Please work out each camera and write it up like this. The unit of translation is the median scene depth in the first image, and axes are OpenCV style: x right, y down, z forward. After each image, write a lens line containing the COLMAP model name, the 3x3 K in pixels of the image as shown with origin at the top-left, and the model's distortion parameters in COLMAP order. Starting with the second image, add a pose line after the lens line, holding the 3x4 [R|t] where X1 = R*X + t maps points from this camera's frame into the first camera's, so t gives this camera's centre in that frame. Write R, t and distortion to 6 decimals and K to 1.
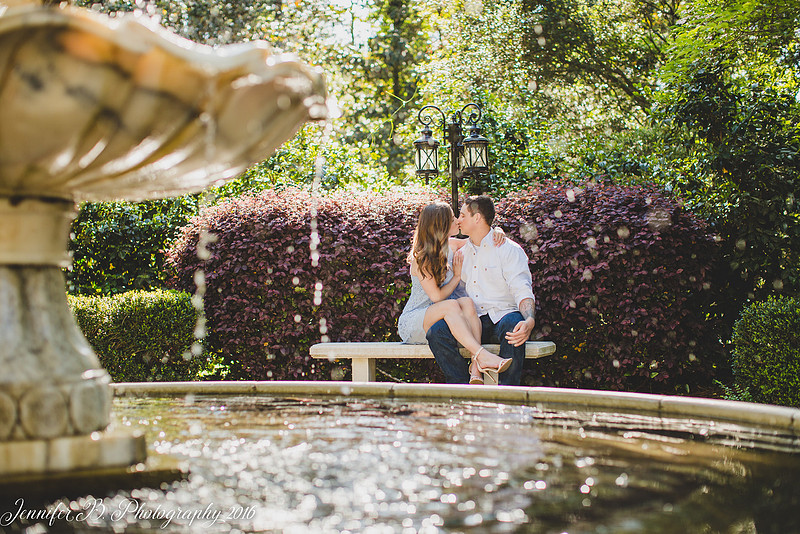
lens RADIAL K [[1215.0, 0, 399.9], [0, 1215.0, 272.3], [0, 0, 1]] dist [-0.095607, 0.000000]
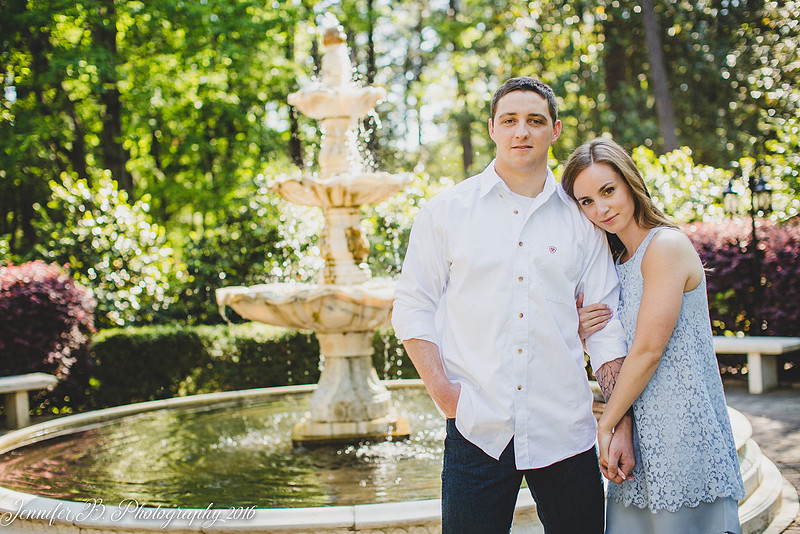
lens RADIAL K [[1215.0, 0, 407.5], [0, 1215.0, 266.4], [0, 0, 1]] dist [-0.095607, 0.000000]
pose [[0.893298, -0.025946, -0.448715, 1.034451], [0.047867, 0.998147, 0.037576, -0.306790], [0.446908, -0.055045, 0.892885, -1.363758]]
